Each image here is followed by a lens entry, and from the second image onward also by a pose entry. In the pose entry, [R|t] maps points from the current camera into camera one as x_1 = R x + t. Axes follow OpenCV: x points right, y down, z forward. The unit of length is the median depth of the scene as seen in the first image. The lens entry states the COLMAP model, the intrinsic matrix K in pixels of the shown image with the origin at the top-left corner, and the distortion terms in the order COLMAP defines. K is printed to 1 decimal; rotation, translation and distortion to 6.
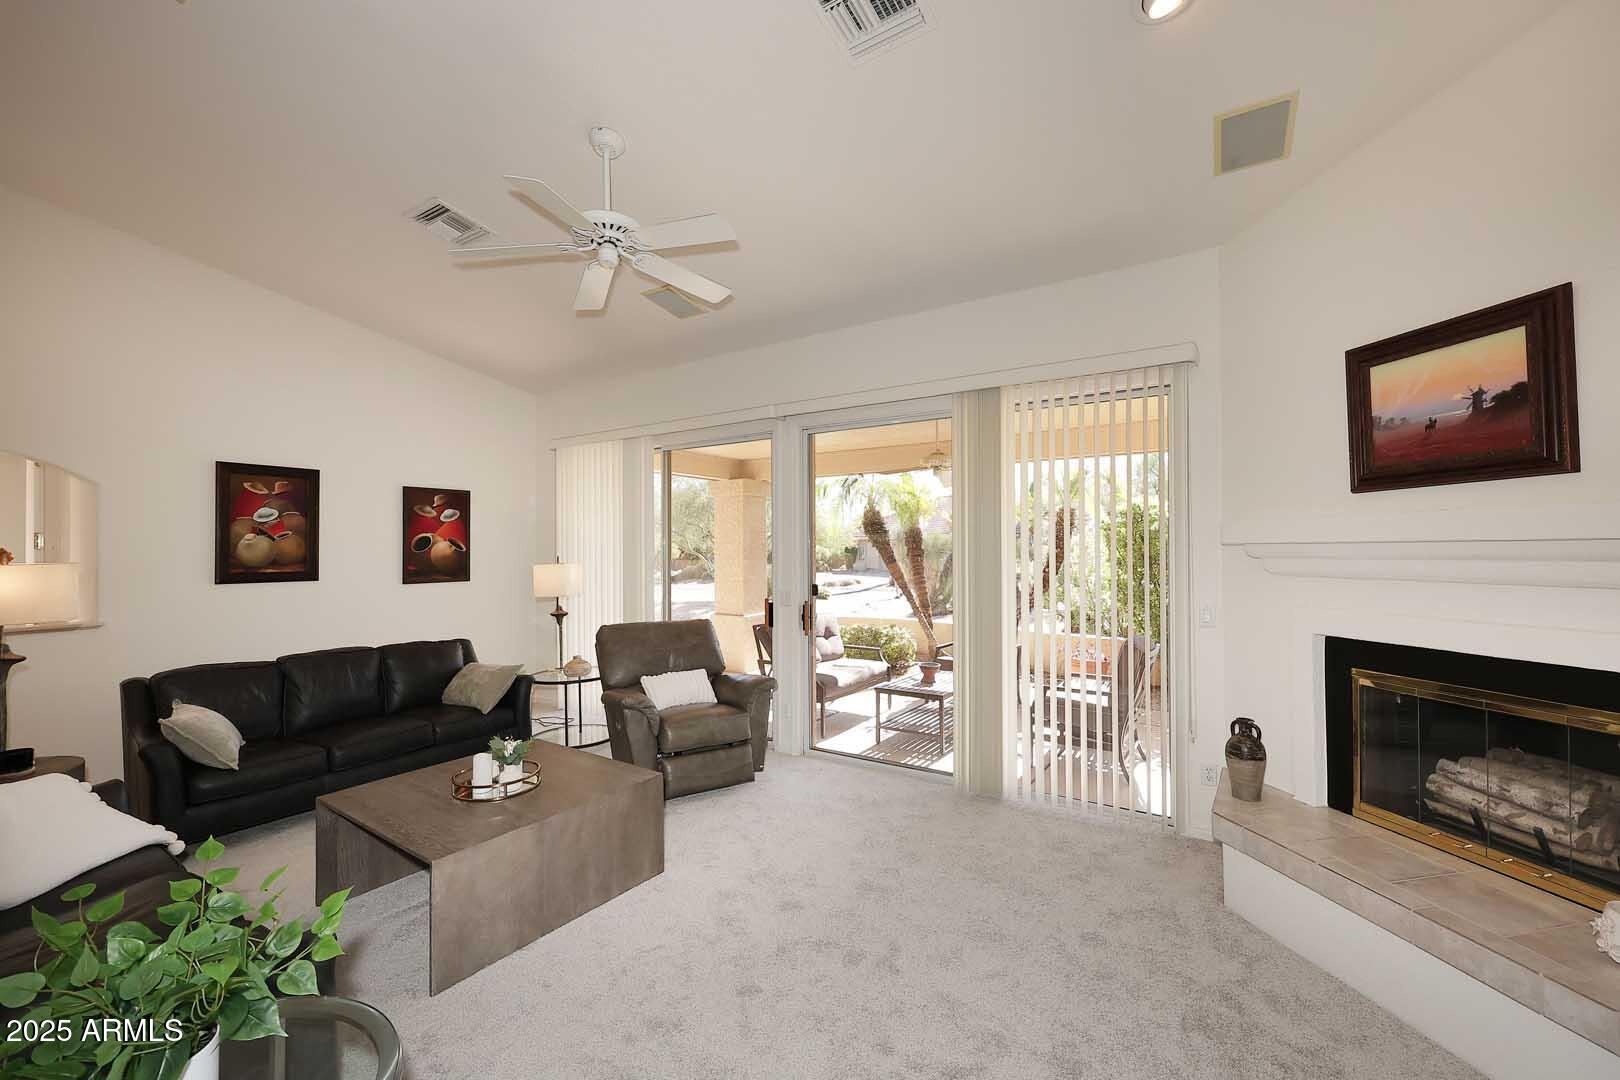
lens RADIAL K [[670.2, 0, 810.0], [0, 670.2, 540.0], [0, 0, 1]] dist [0.000570, -0.000104]
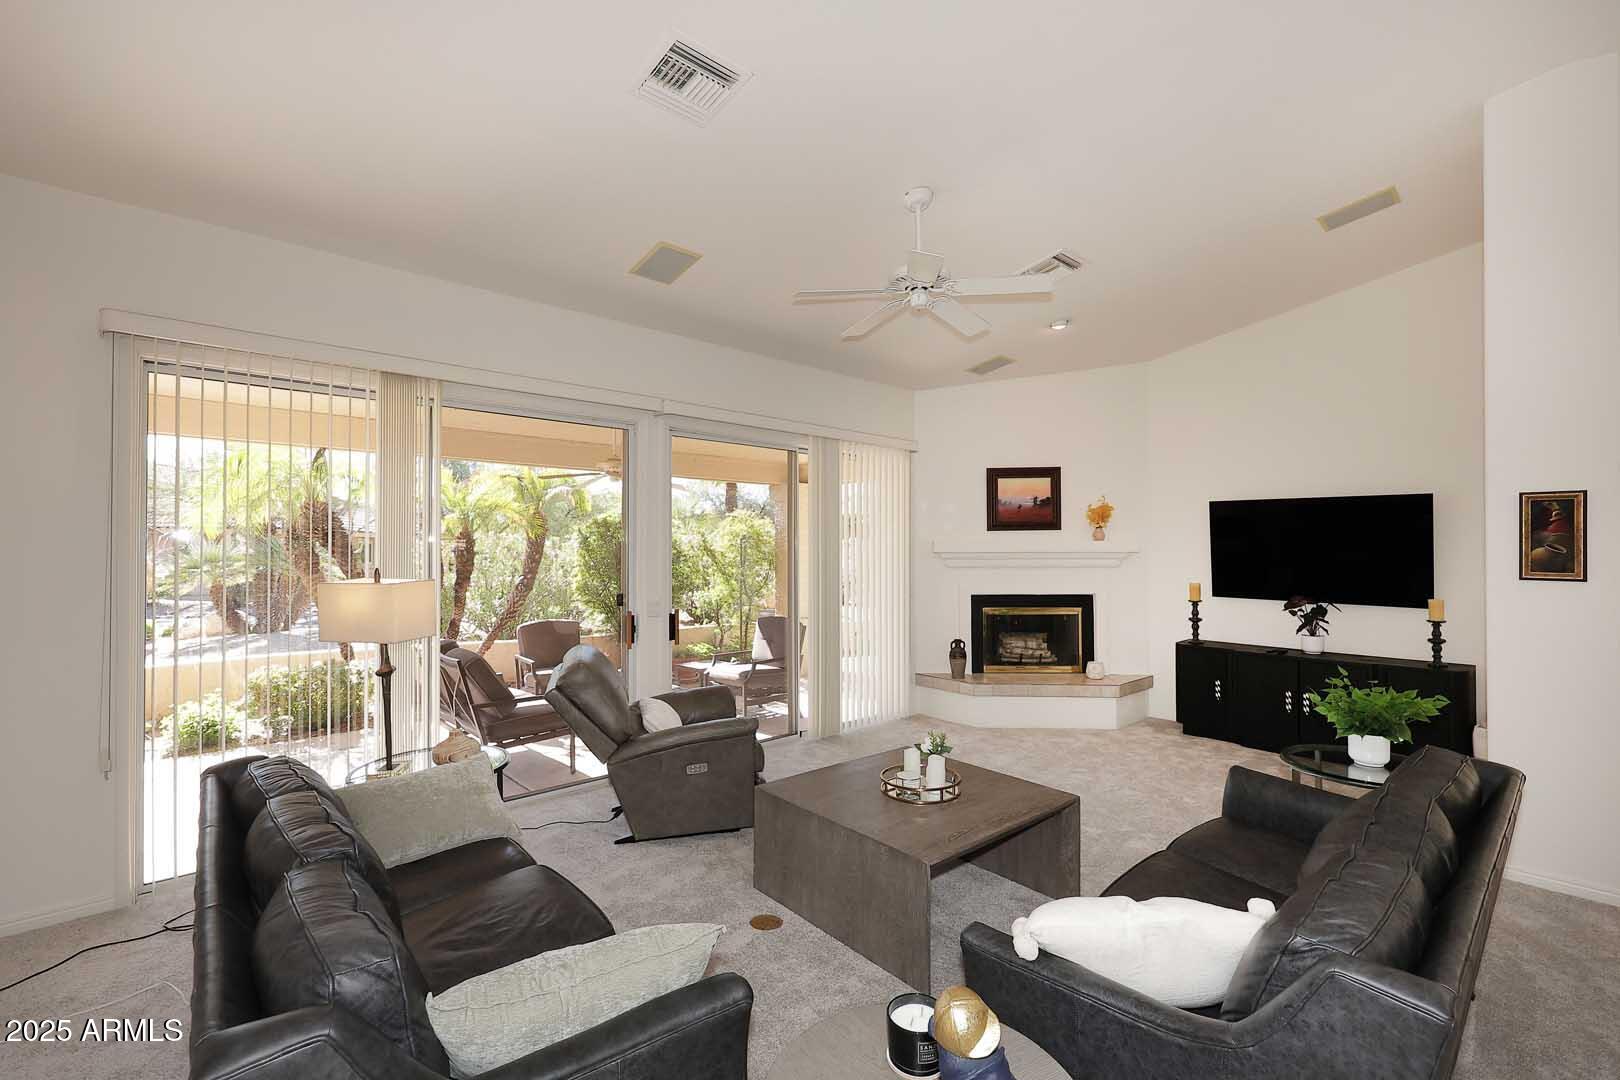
lens RADIAL K [[693.1, 0, 810.0], [0, 693.1, 540.0], [0, 0, 1]] dist [-0.014667, -0.000036]
pose [[0.242082, 0.022714, 0.969990, -1.717868], [-0.014951, 0.999695, -0.019678, 0.017972], [-0.970141, -0.009739, 0.242348, 1.071680]]
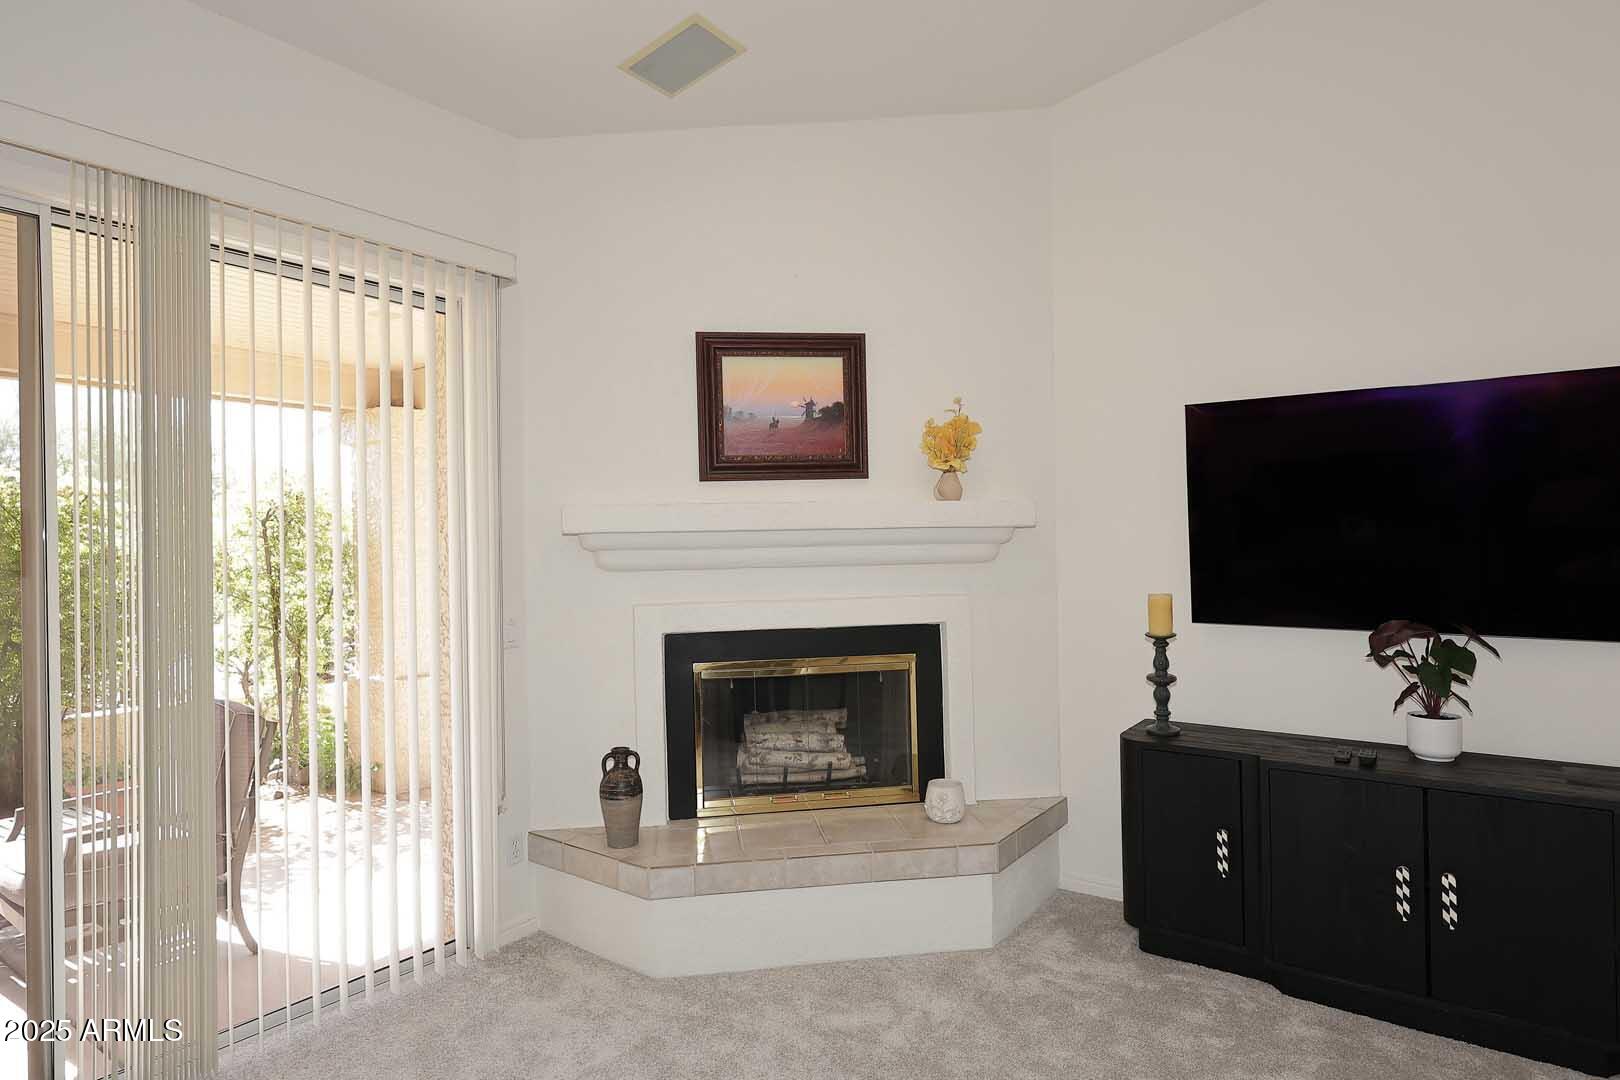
lens RADIAL K [[915.9, 0, 810.0], [0, 915.9, 540.0], [0, 0, 1]] dist [-0.004117, 0.000026]
pose [[0.028756, 0.014387, 0.999483, -0.528672], [0.004675, 0.999884, -0.014528, 0.036808], [-0.999576, 0.005090, 0.028686, 0.849771]]
